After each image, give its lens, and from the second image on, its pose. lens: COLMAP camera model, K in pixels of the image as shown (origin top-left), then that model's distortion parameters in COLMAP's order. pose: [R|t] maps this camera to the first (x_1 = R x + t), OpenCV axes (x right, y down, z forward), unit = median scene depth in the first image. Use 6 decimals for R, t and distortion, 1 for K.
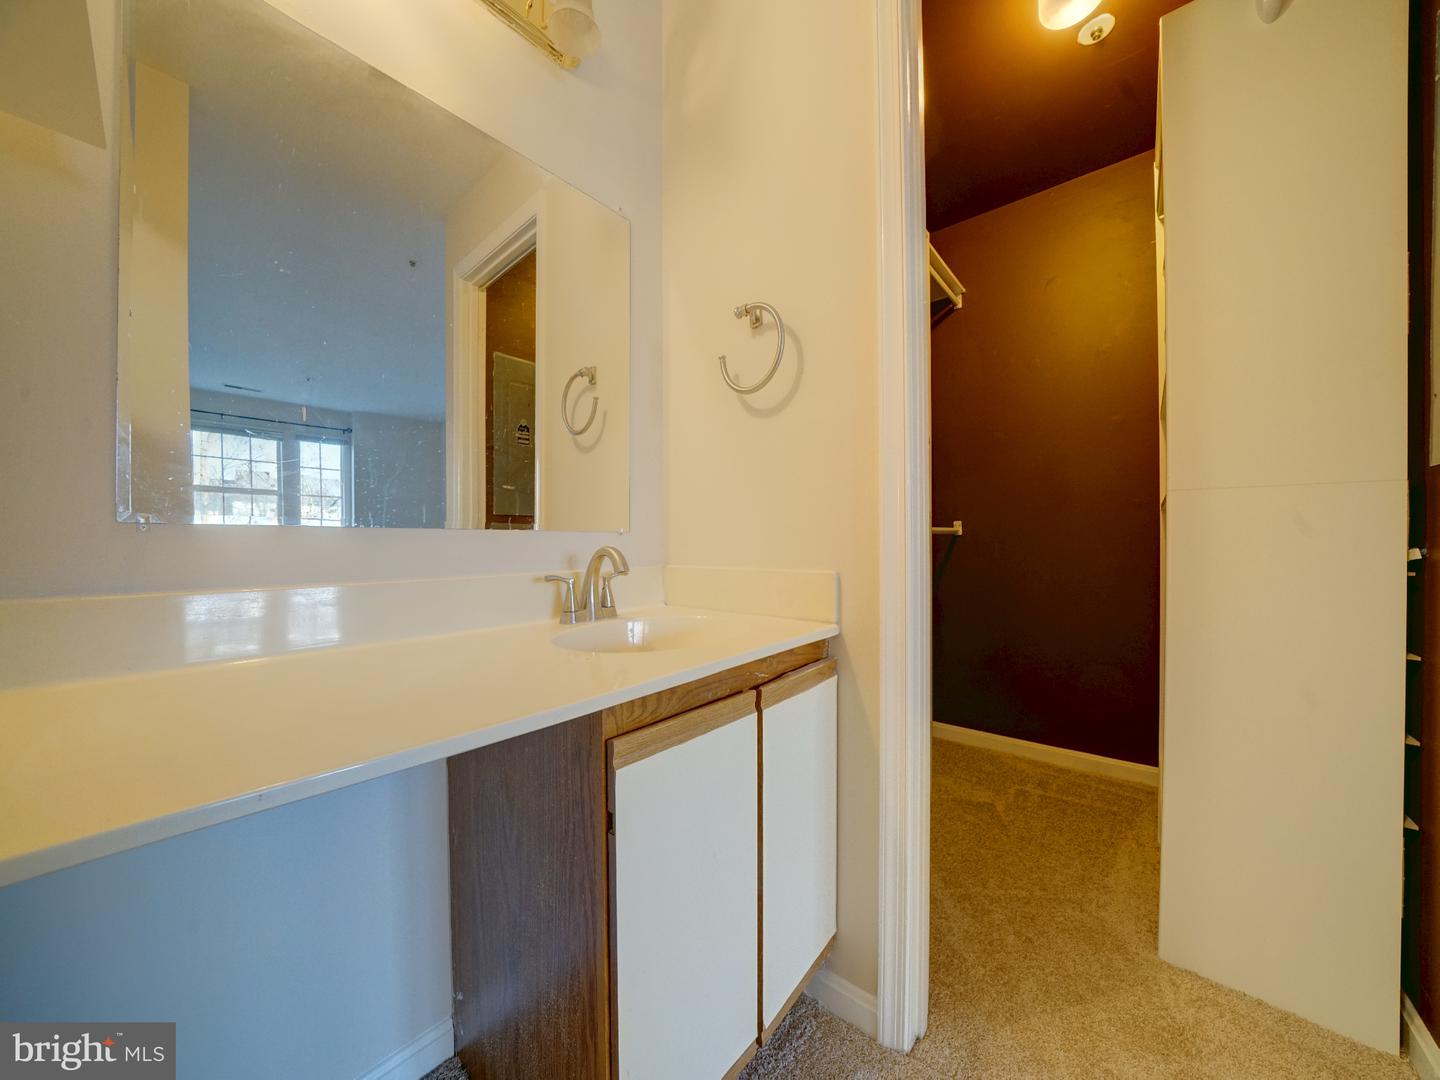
lens RADIAL K [[497.5, 0, 717.9], [0, 497.5, 547.3], [0, 0, 1]] dist [-0.022887, 0.000625]
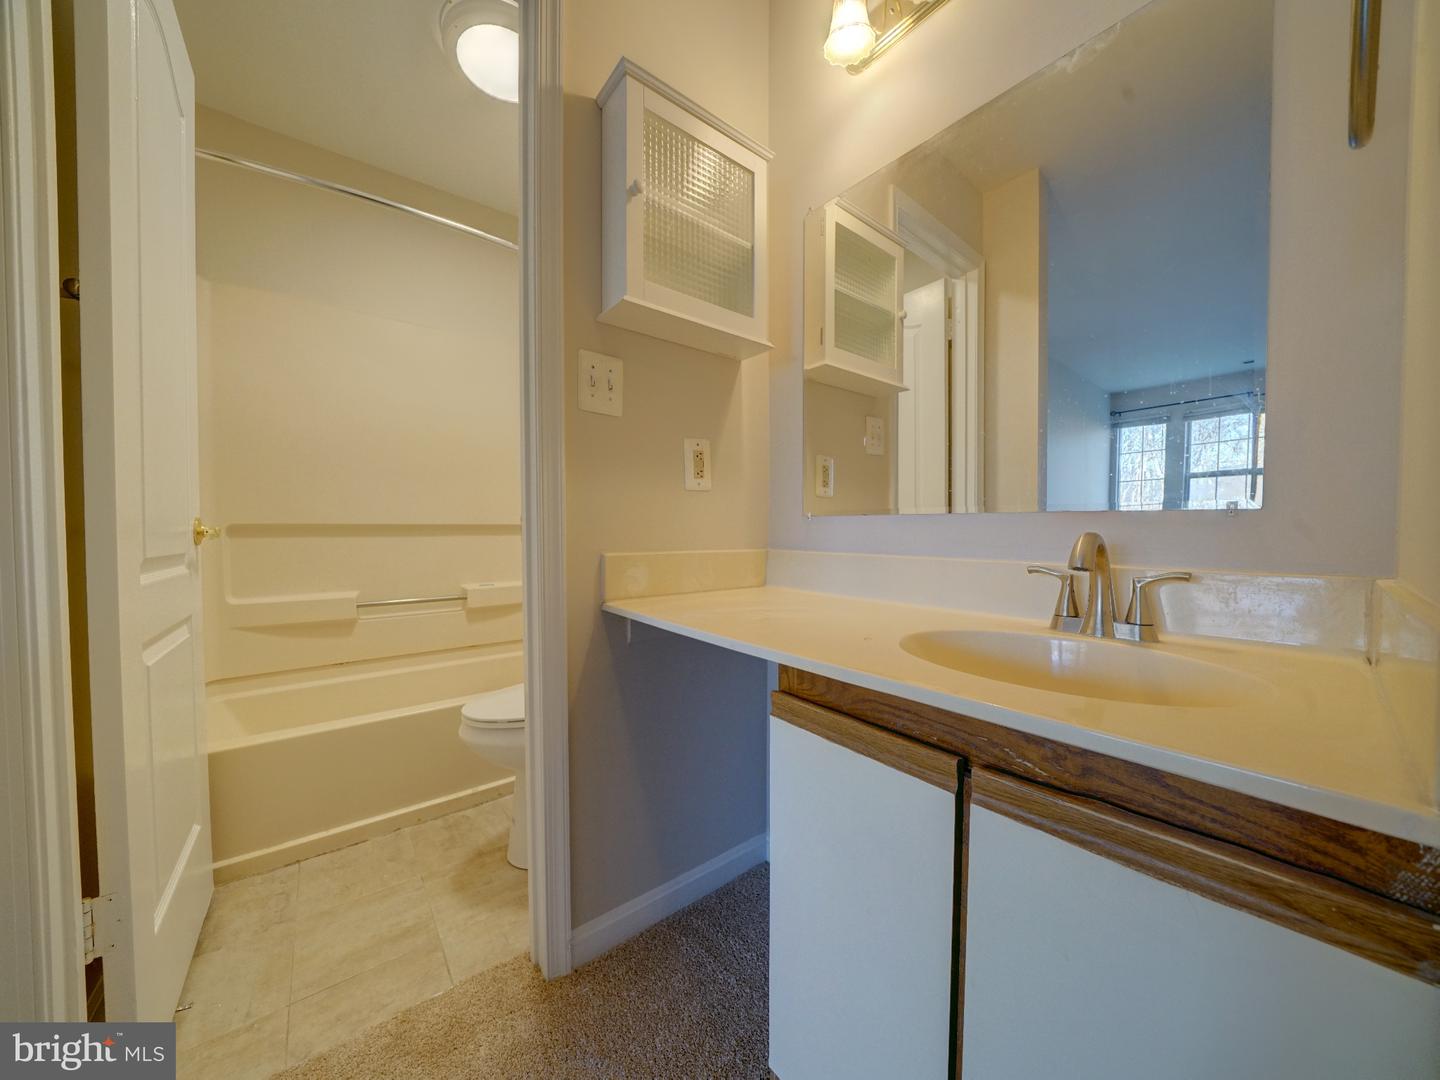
lens RADIAL K [[497.5, 0, 717.9], [0, 497.5, 547.3], [0, 0, 1]] dist [-0.022887, 0.000625]
pose [[-0.179266, 0.043451, -0.982841, 0.763777], [-0.011782, 0.998858, 0.046309, -0.008910], [0.983730, 0.019882, -0.178550, 0.836978]]
